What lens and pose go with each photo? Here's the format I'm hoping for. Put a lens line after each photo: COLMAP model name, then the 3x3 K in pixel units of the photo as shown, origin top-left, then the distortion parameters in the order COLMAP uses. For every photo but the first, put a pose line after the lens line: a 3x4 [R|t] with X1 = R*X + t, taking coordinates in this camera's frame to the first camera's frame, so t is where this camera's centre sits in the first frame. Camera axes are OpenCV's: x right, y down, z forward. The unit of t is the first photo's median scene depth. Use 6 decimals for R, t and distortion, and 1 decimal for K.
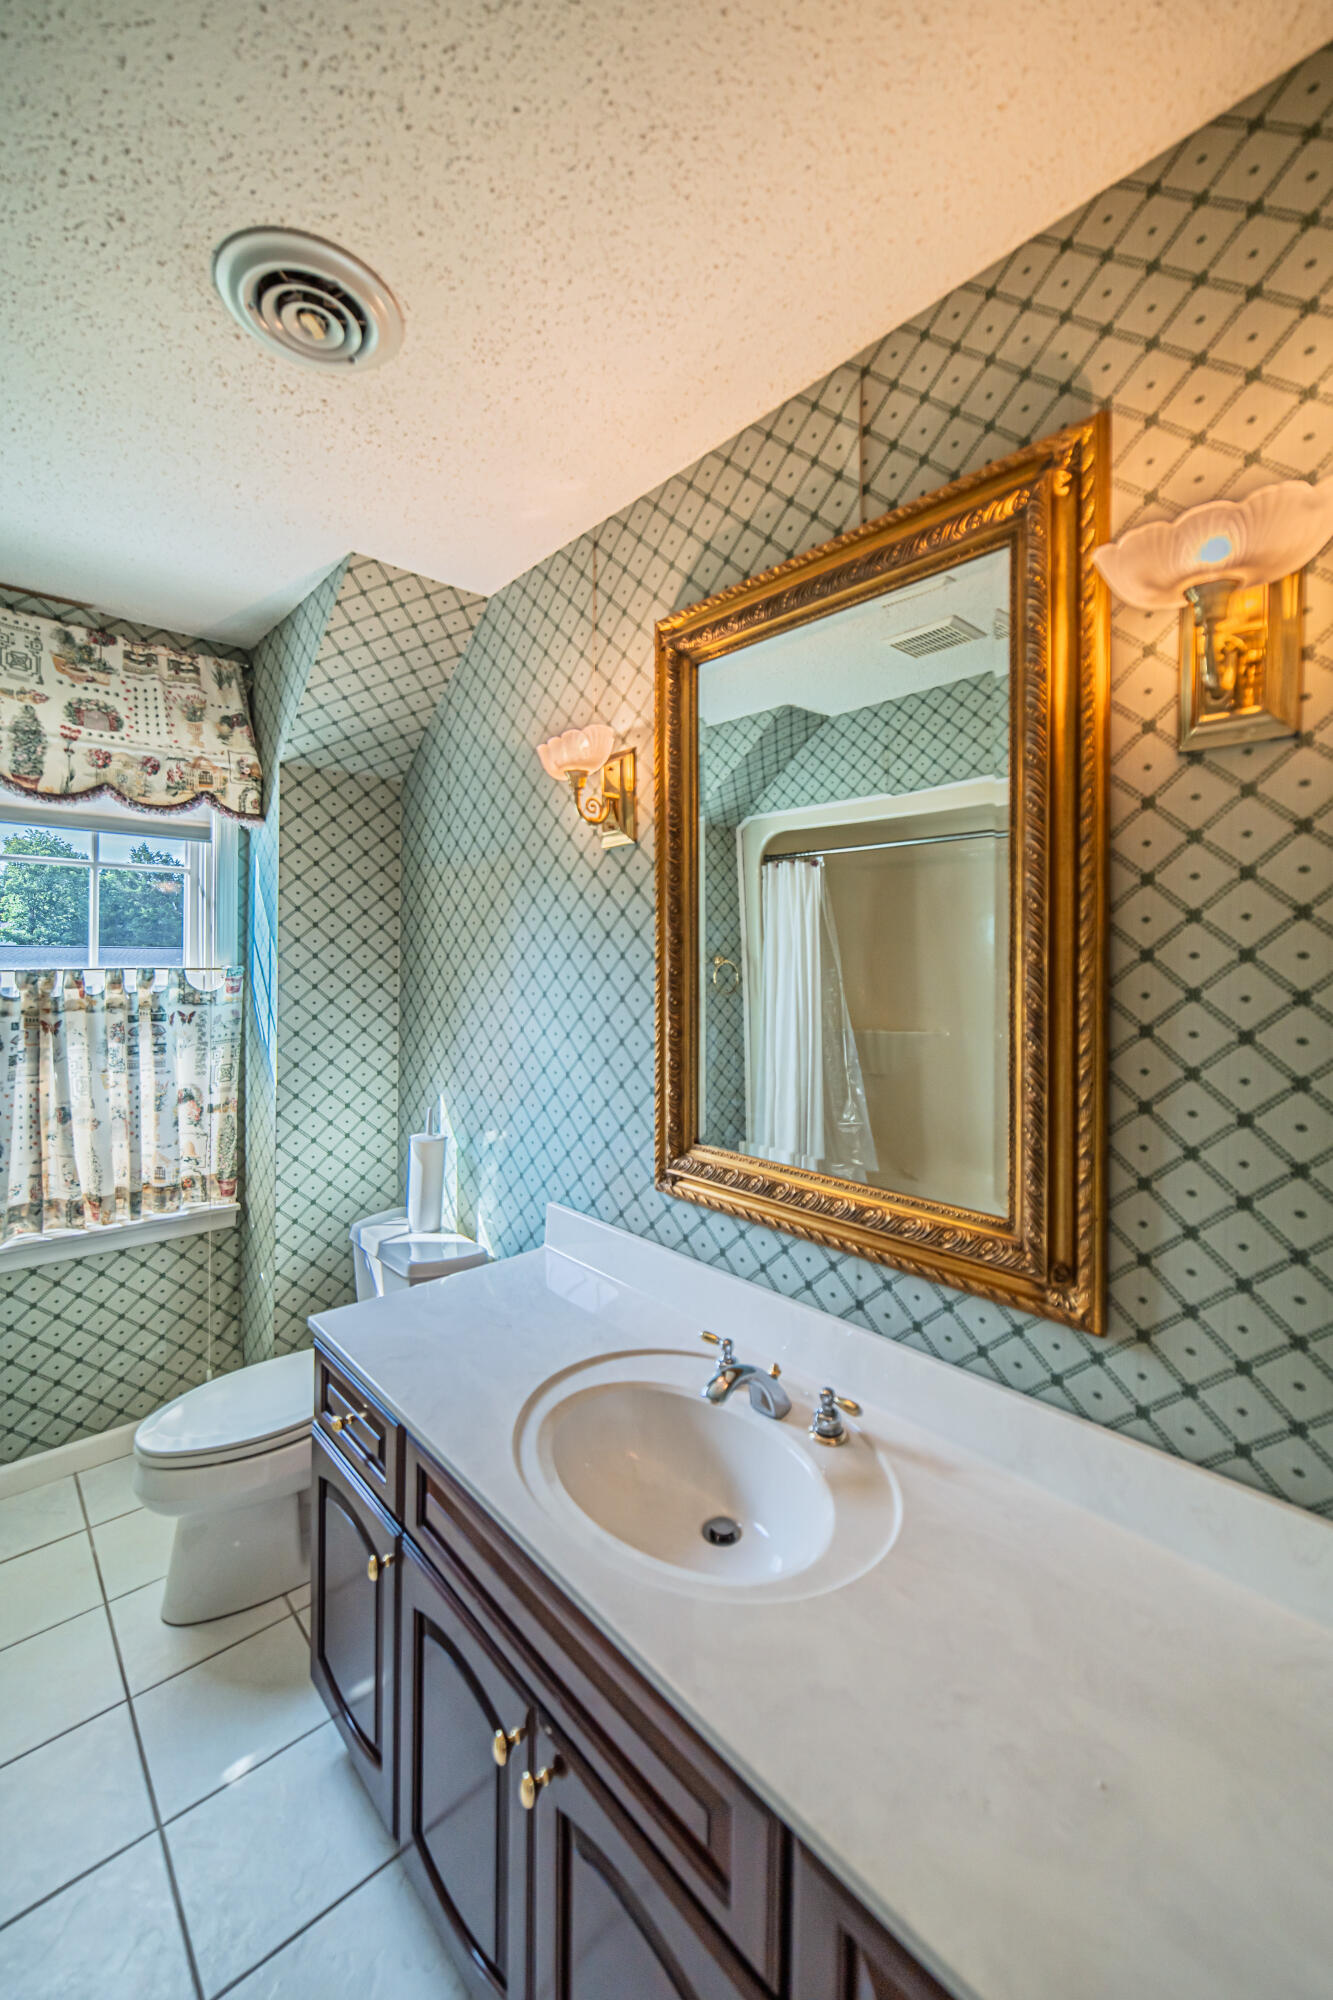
lens RADIAL K [[796.0, 0, 643.9], [0, 796.0, 949.0], [0, 0, 1]] dist [0.000960, 0.000950]
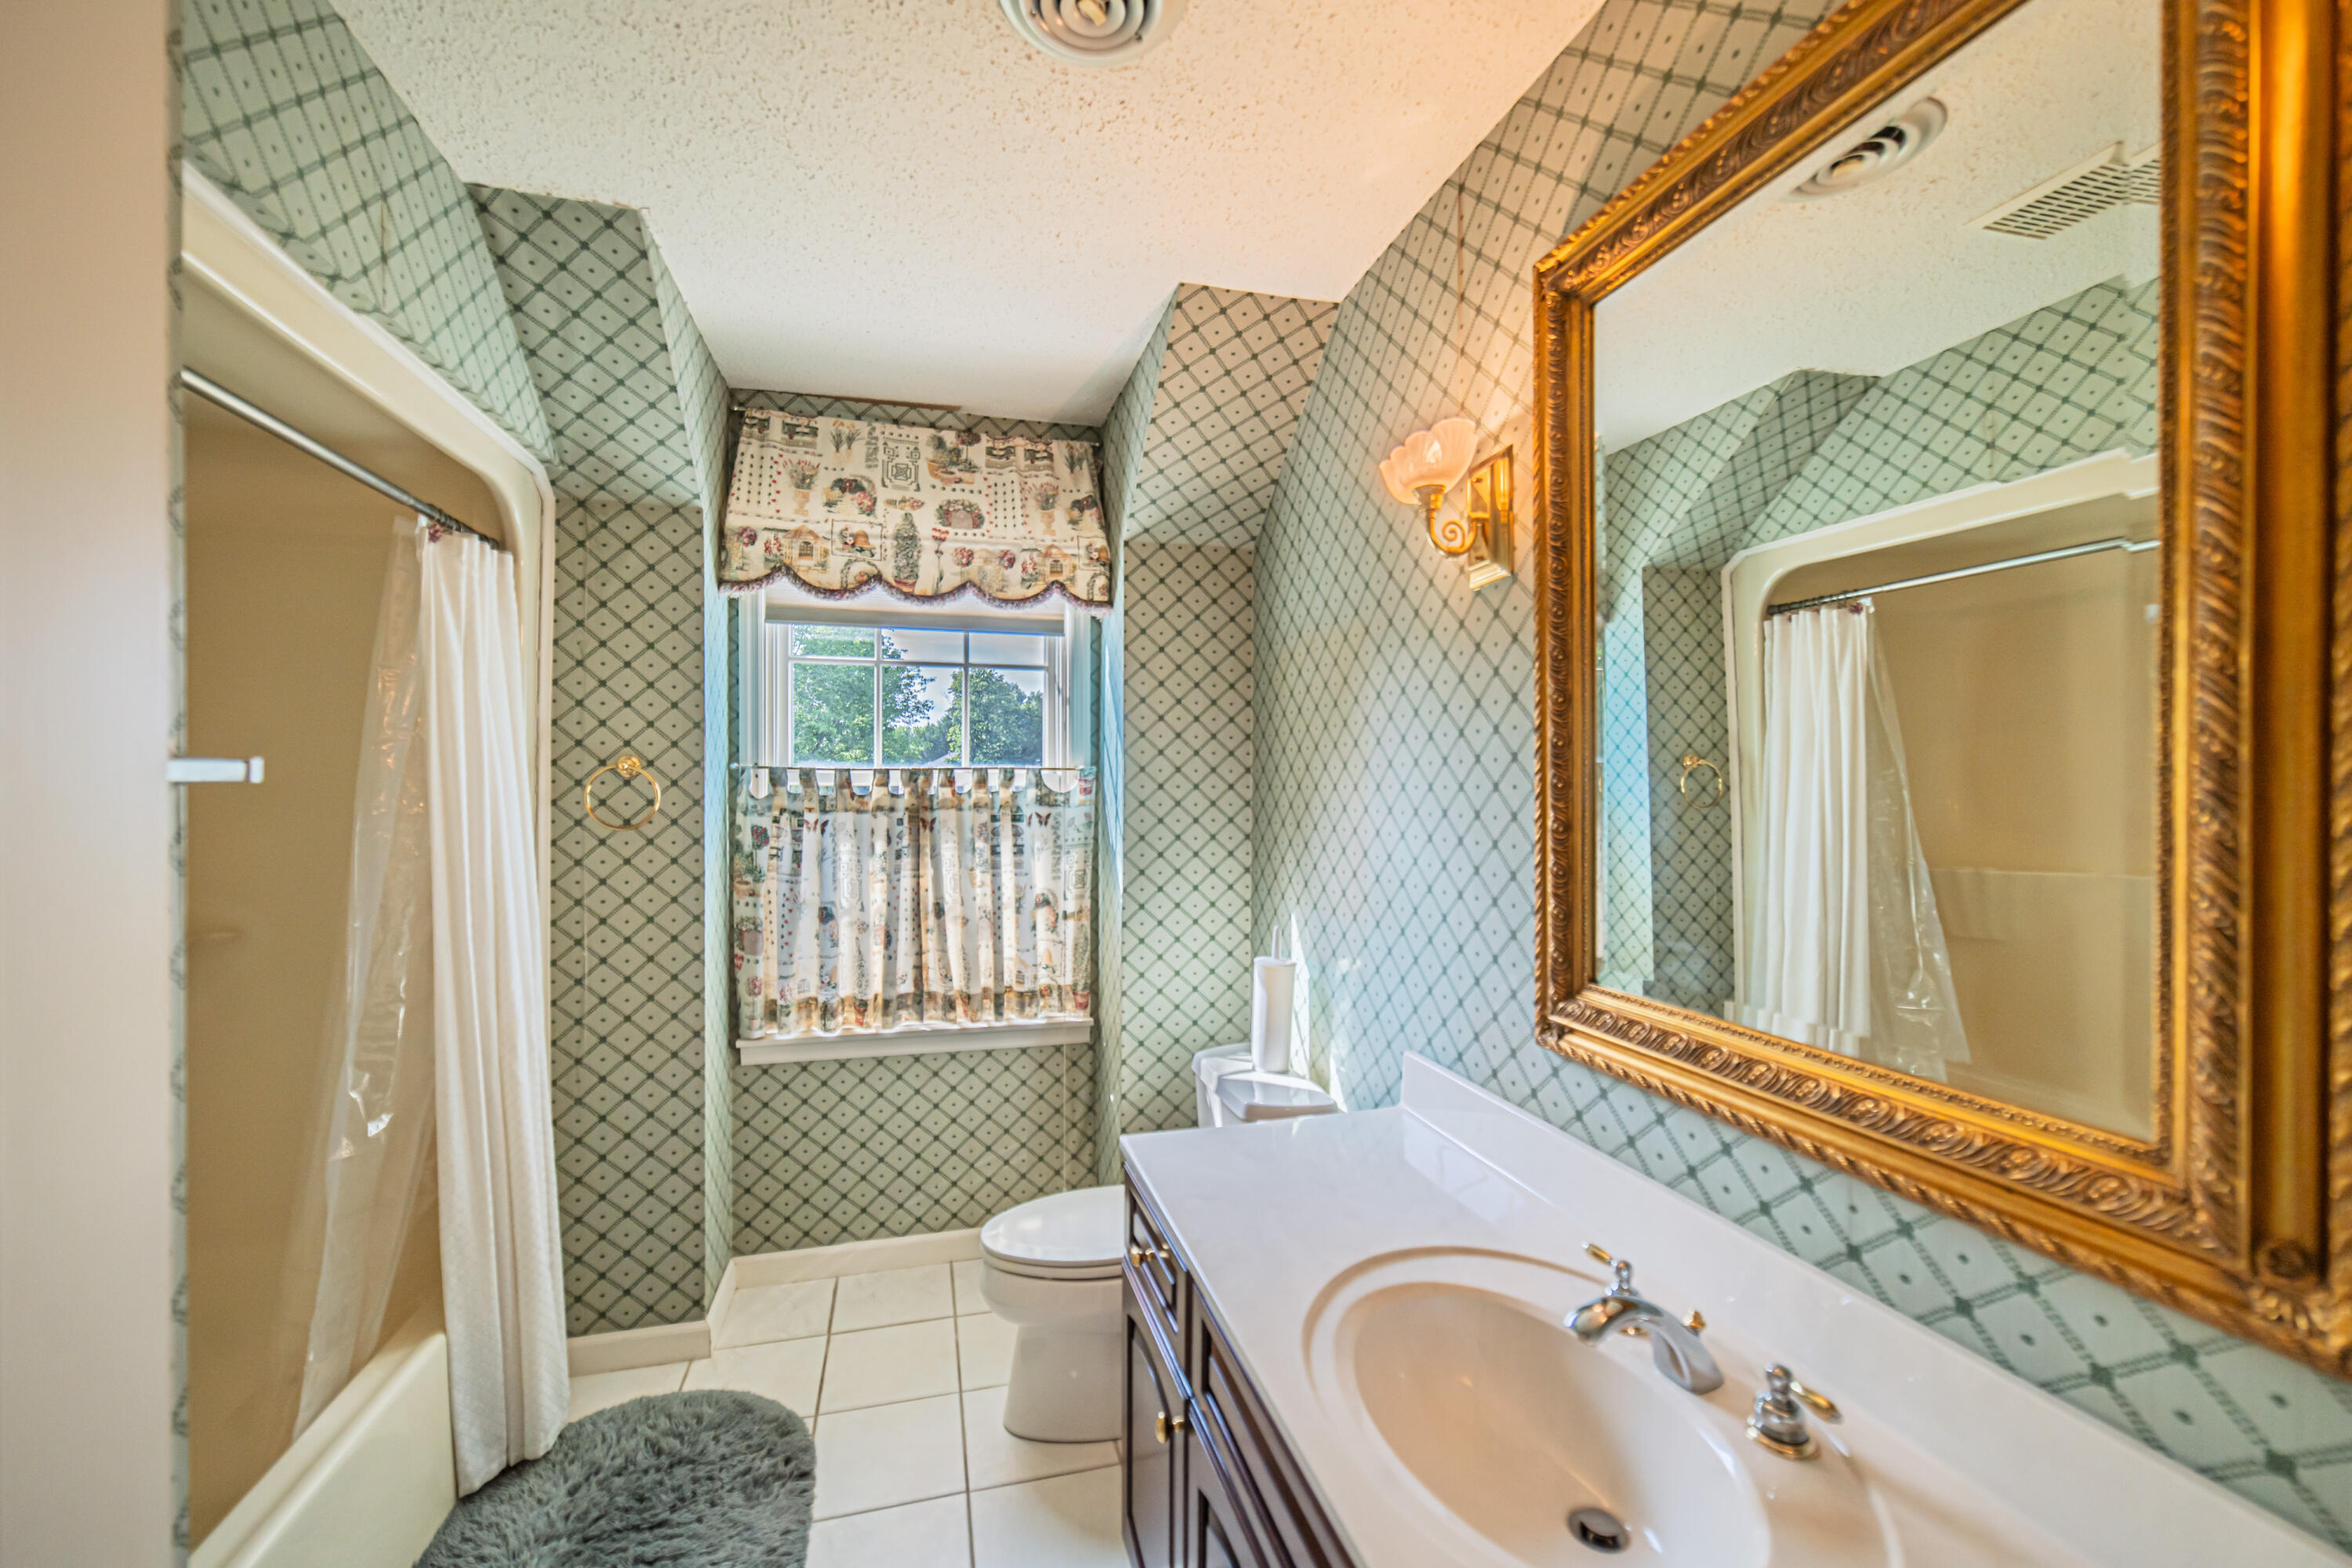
lens RADIAL K [[936.1, 0, 1166.4], [0, 936.1, 792.2], [0, 0, 1]] dist [0.000960, 0.000950]
pose [[0.888960, -0.000431, -0.457985, 0.097006], [0.002828, 0.999986, 0.004548, 0.060858], [0.457977, -0.005338, 0.888948, 0.076130]]
